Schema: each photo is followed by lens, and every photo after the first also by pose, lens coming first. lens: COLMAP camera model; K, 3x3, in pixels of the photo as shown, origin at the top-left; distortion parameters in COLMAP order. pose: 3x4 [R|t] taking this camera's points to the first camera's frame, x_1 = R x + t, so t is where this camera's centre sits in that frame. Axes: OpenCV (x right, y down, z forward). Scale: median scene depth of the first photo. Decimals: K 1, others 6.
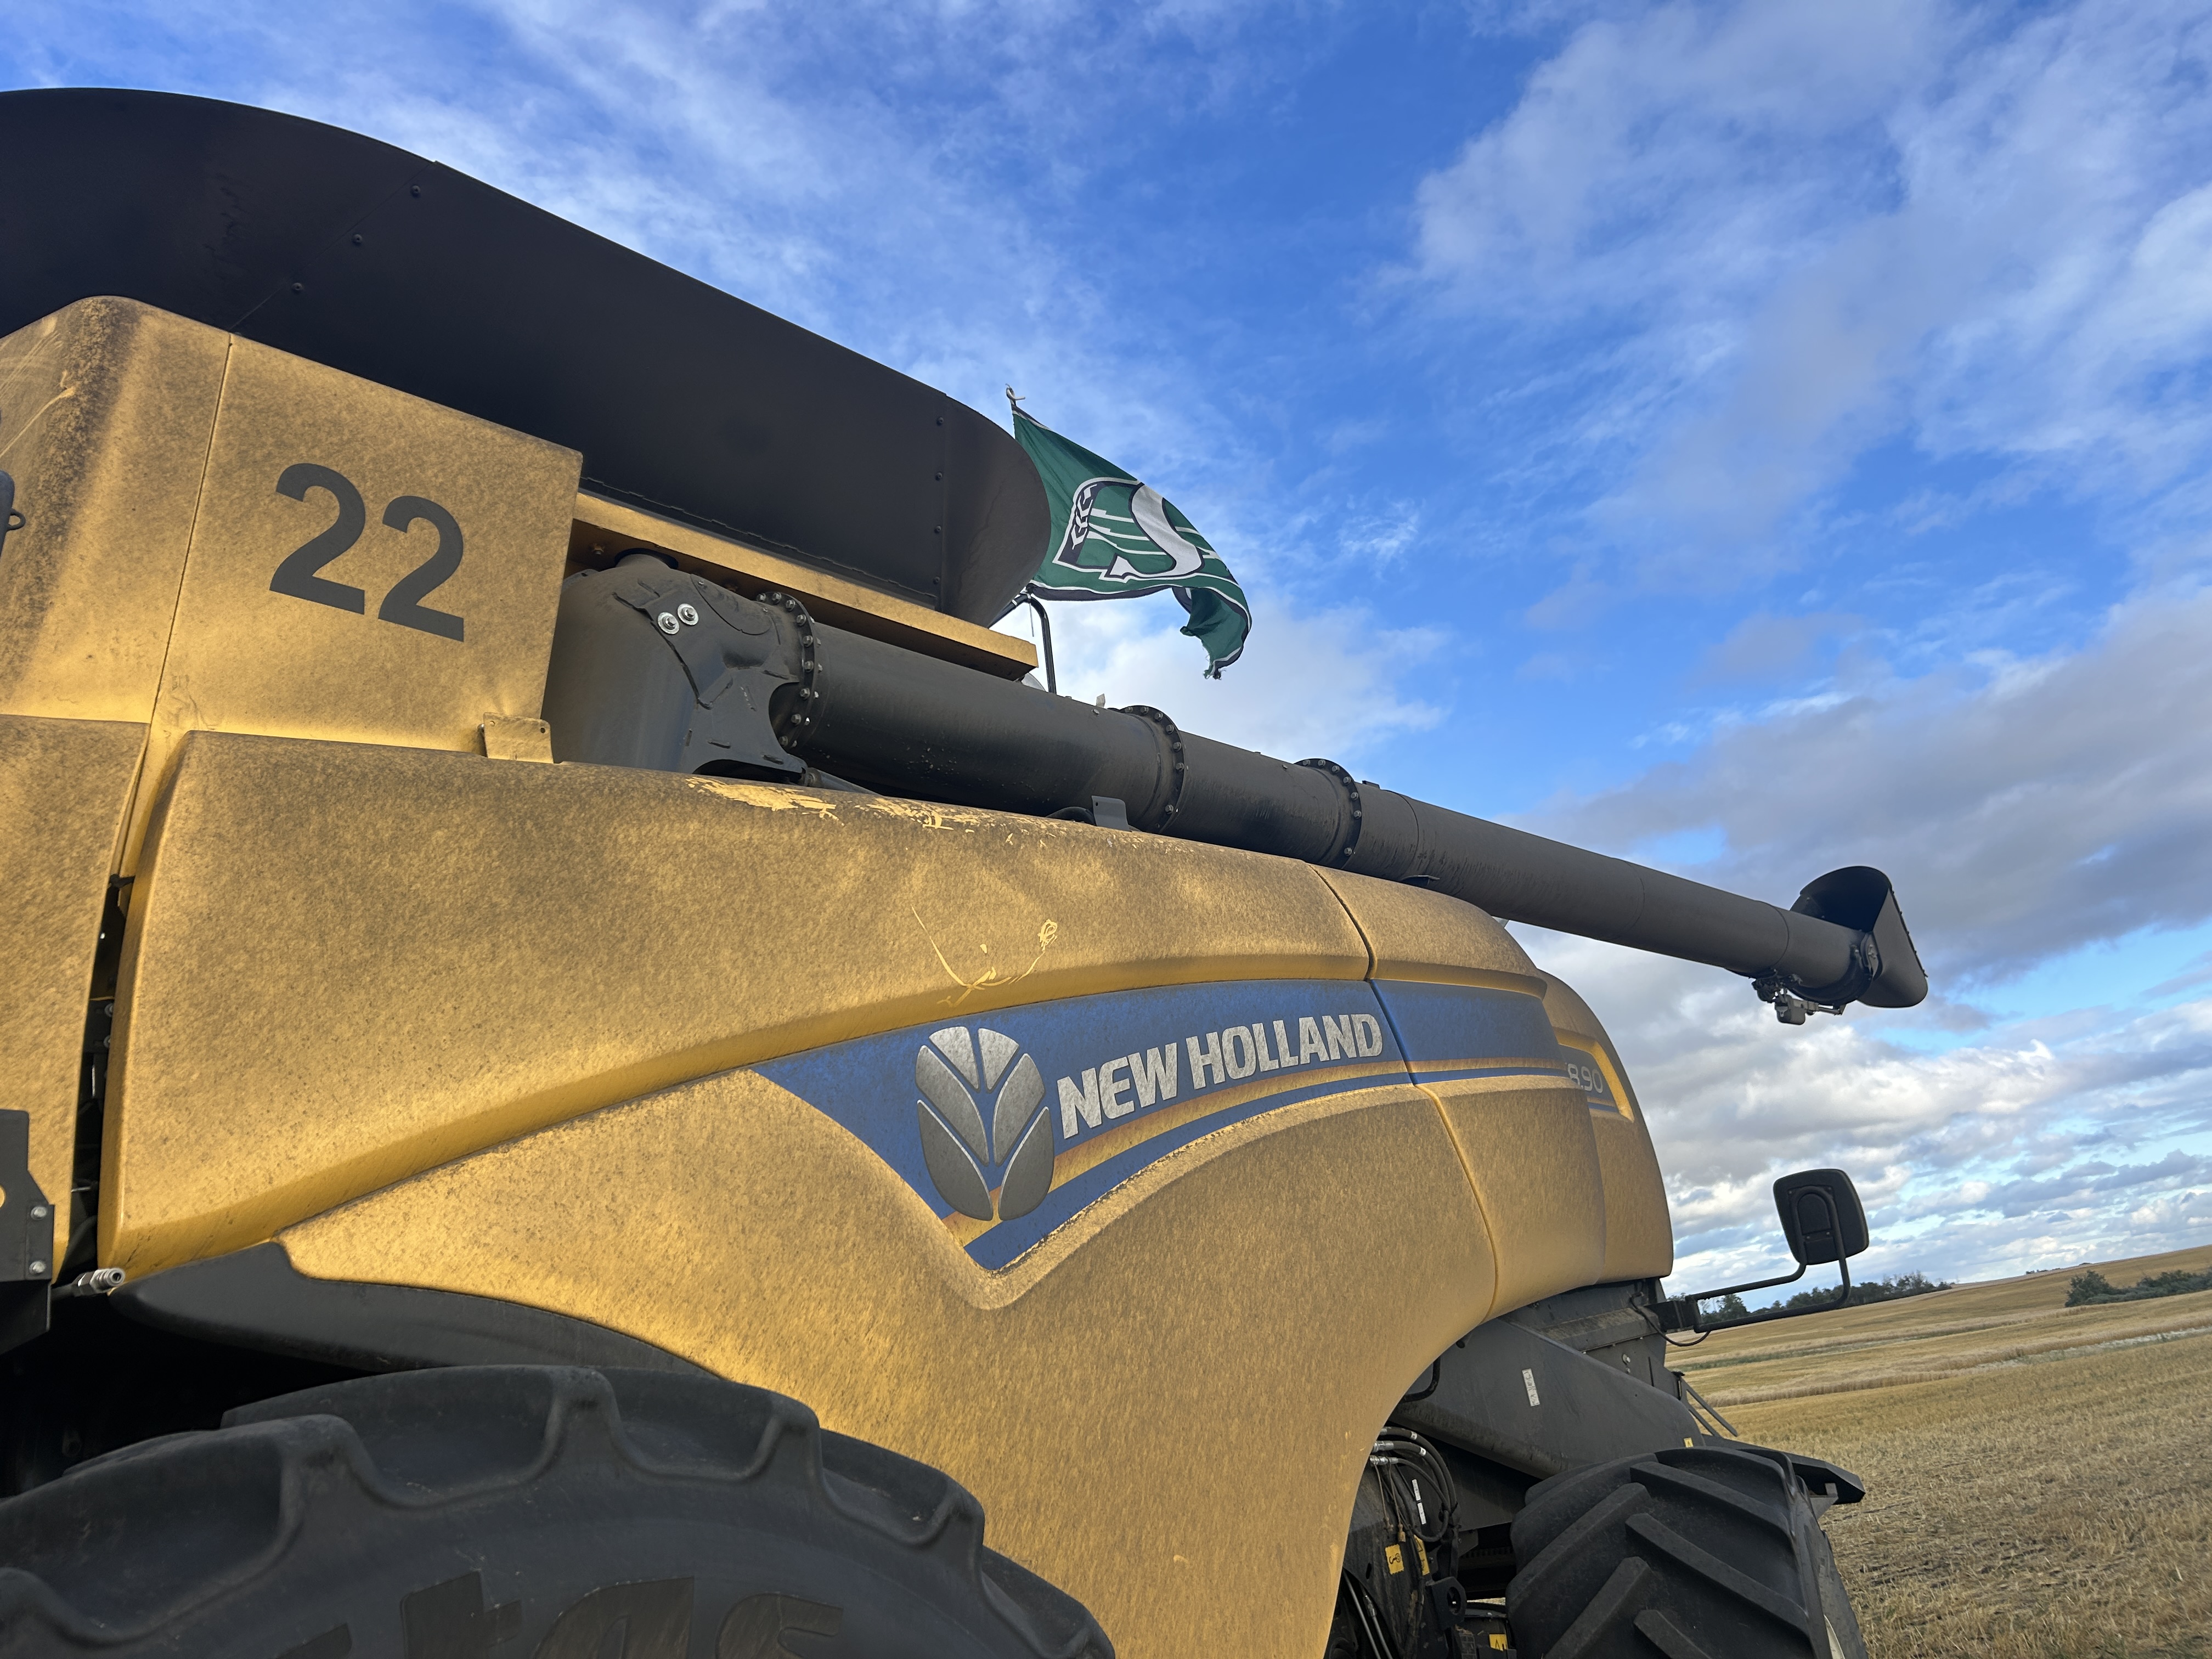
lens RADIAL K [[1659.7, 0, 1107.0], [0, 1659.7, 819.7], [0, 0, 1]] dist [0.031514, -0.035613]
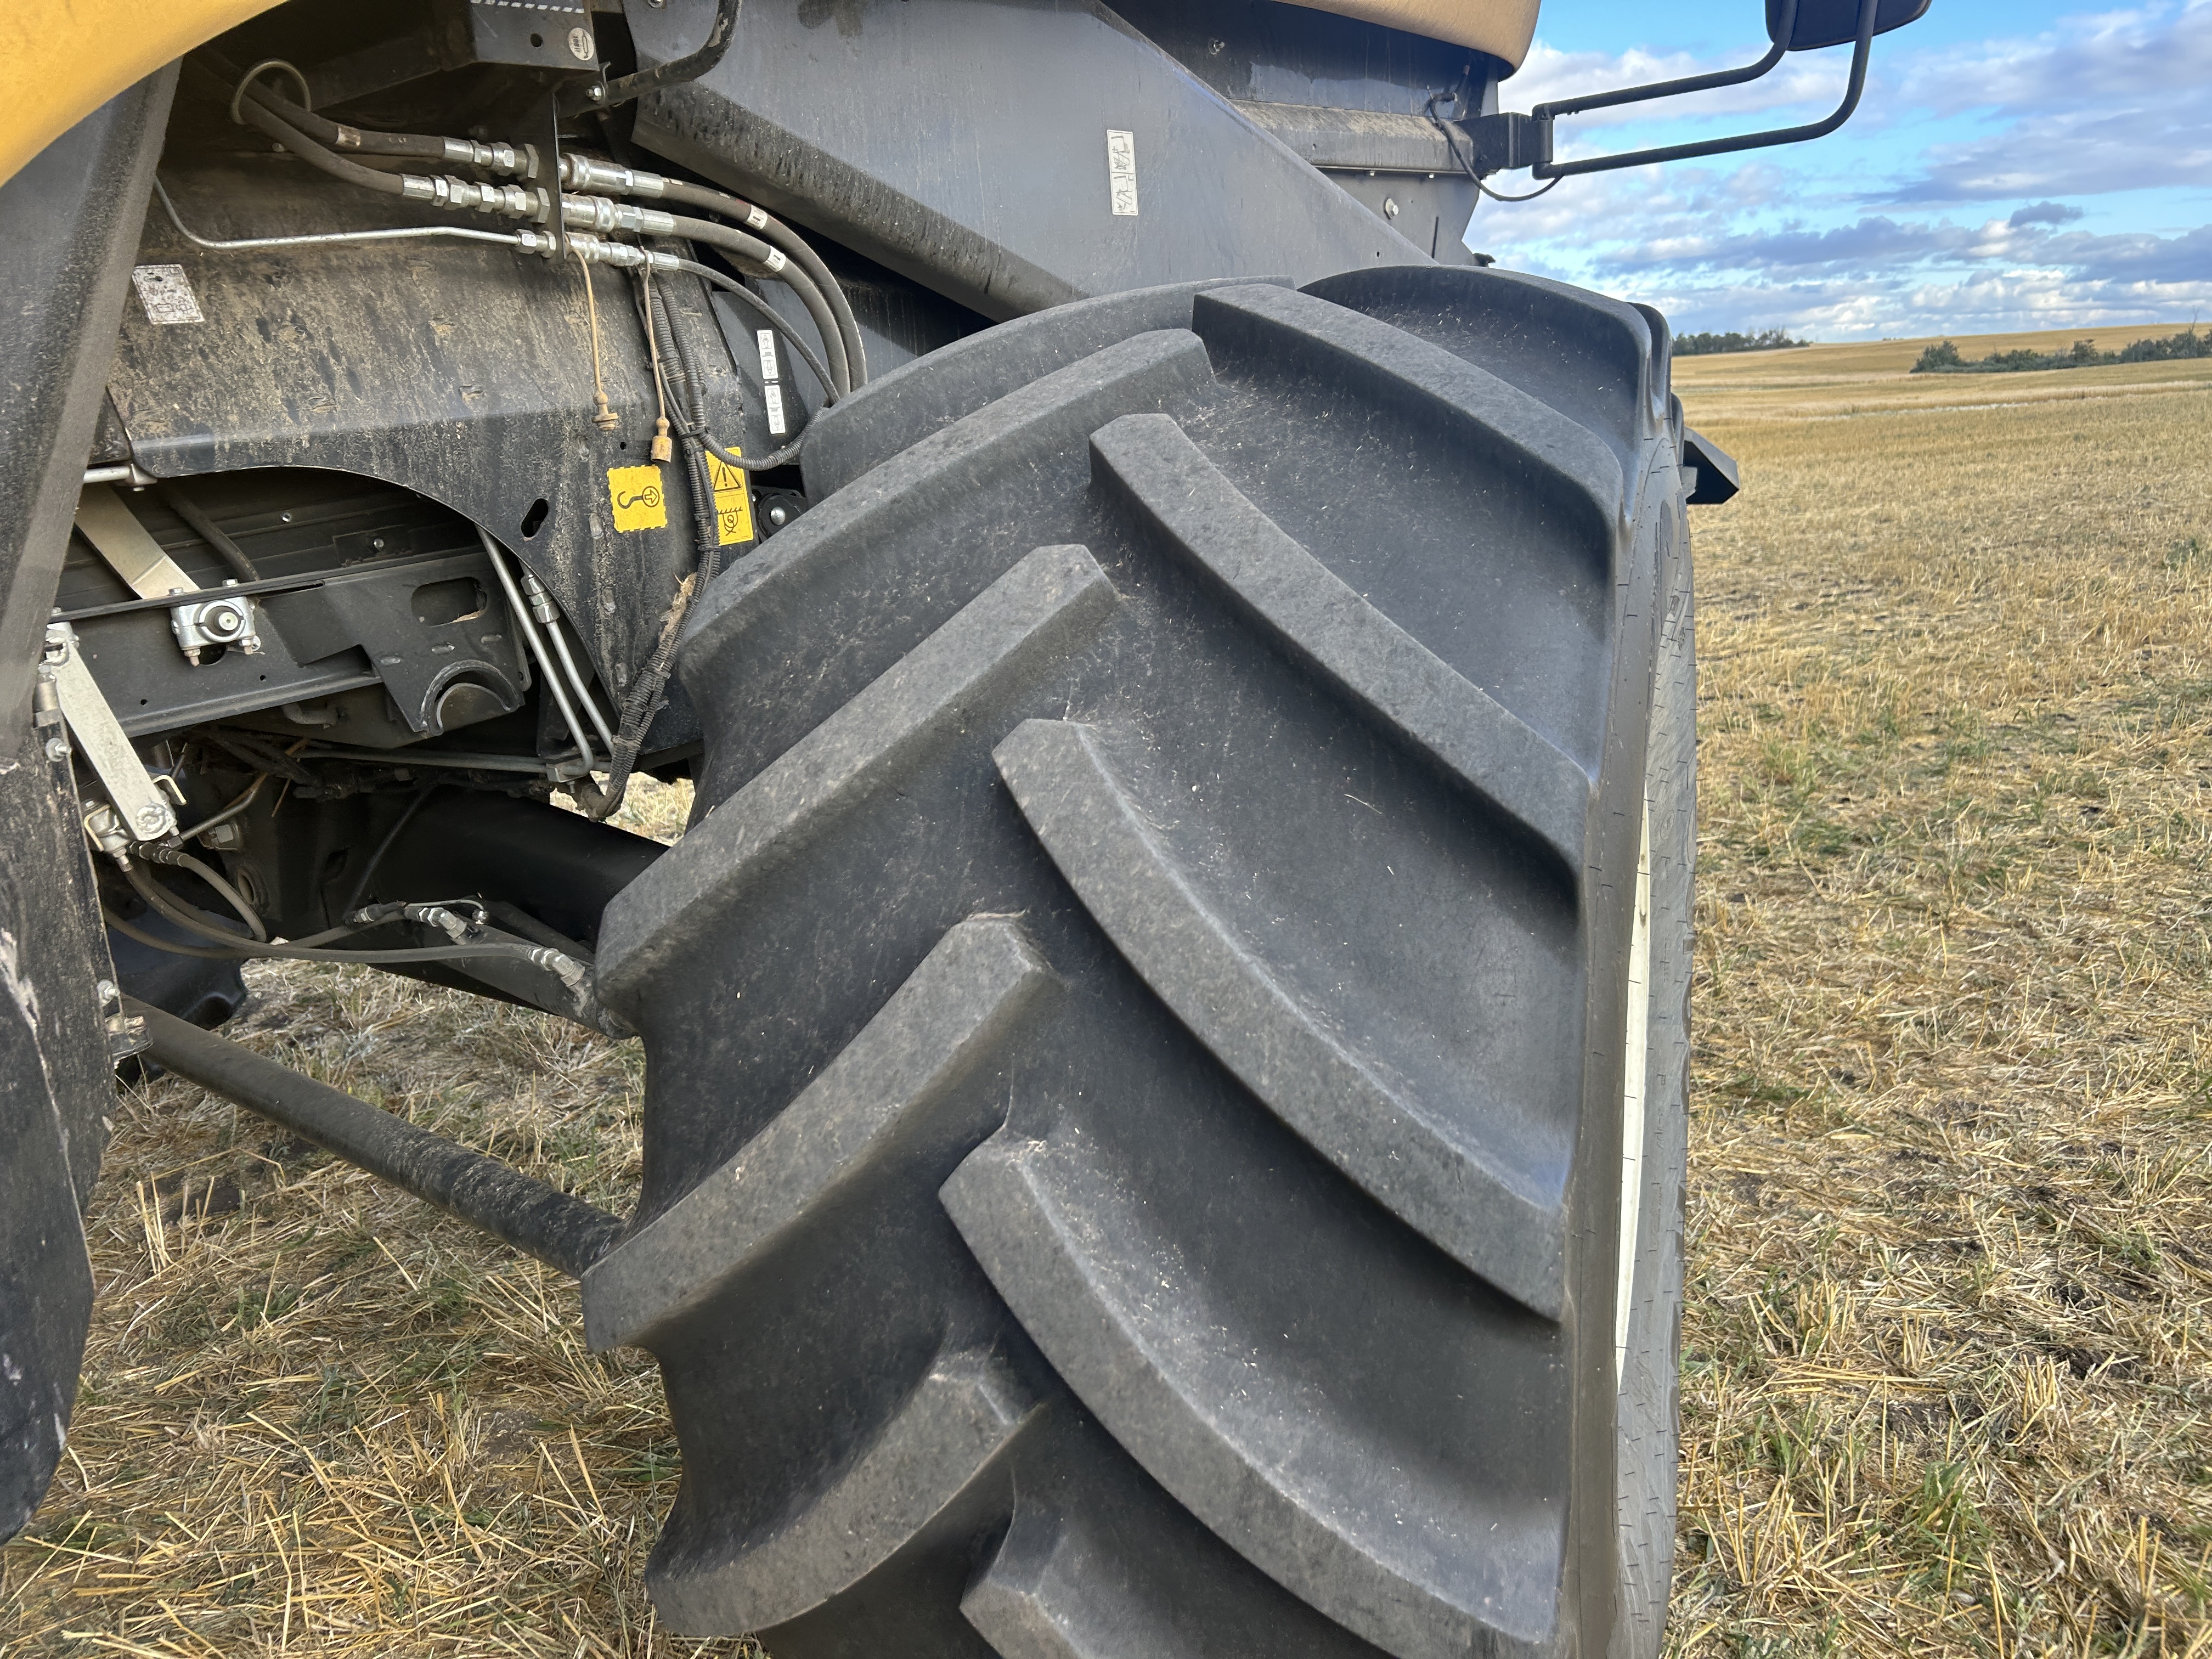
lens RADIAL K [[1659.7, 0, 1096.8], [0, 1659.7, 828.5], [0, 0, 1]] dist [0.031514, -0.035613]
pose [[0.992635, 0.079117, 0.091736, 0.297725], [-0.117128, 0.820117, 0.560080, 0.320860], [-0.030922, -0.566700, 0.823344, 0.735802]]
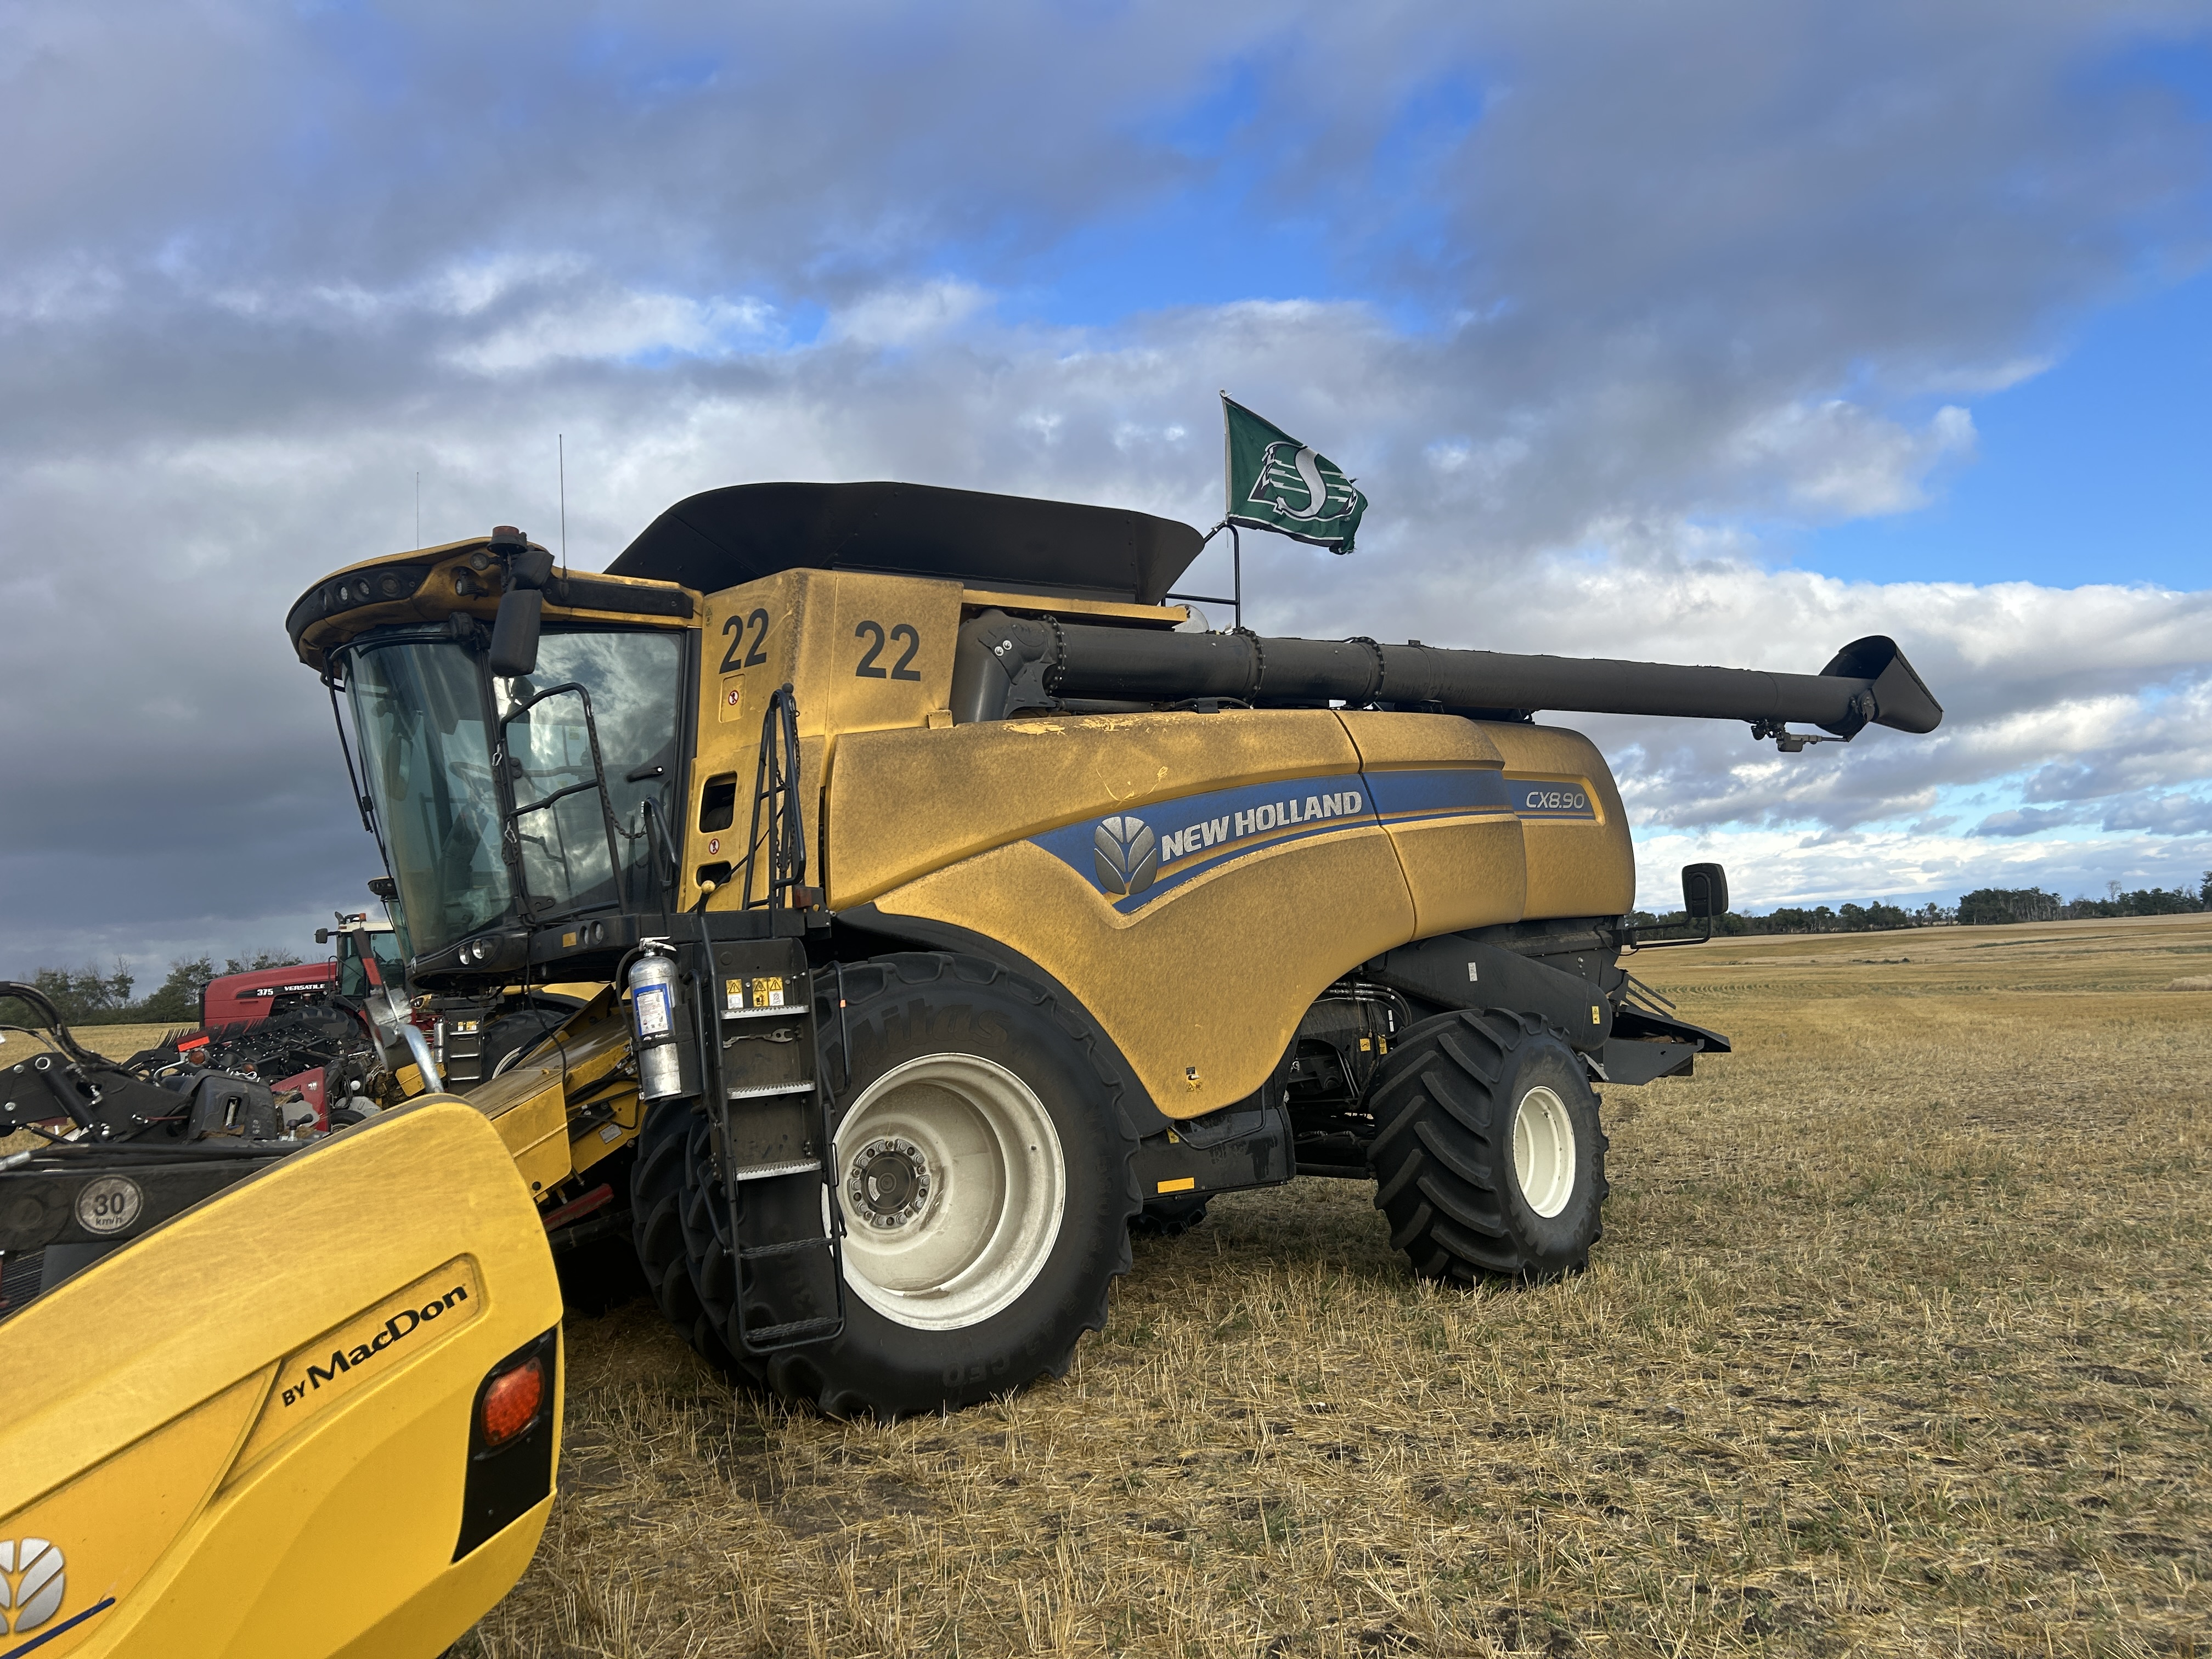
lens RADIAL K [[1659.7, 0, 1097.8], [0, 1659.7, 828.4], [0, 0, 1]] dist [0.031514, -0.035613]
pose [[0.957844, 0.068362, -0.279036, 0.485701], [0.013199, 0.959779, 0.280447, -0.465814], [0.286985, -0.272307, 0.918416, -1.075214]]
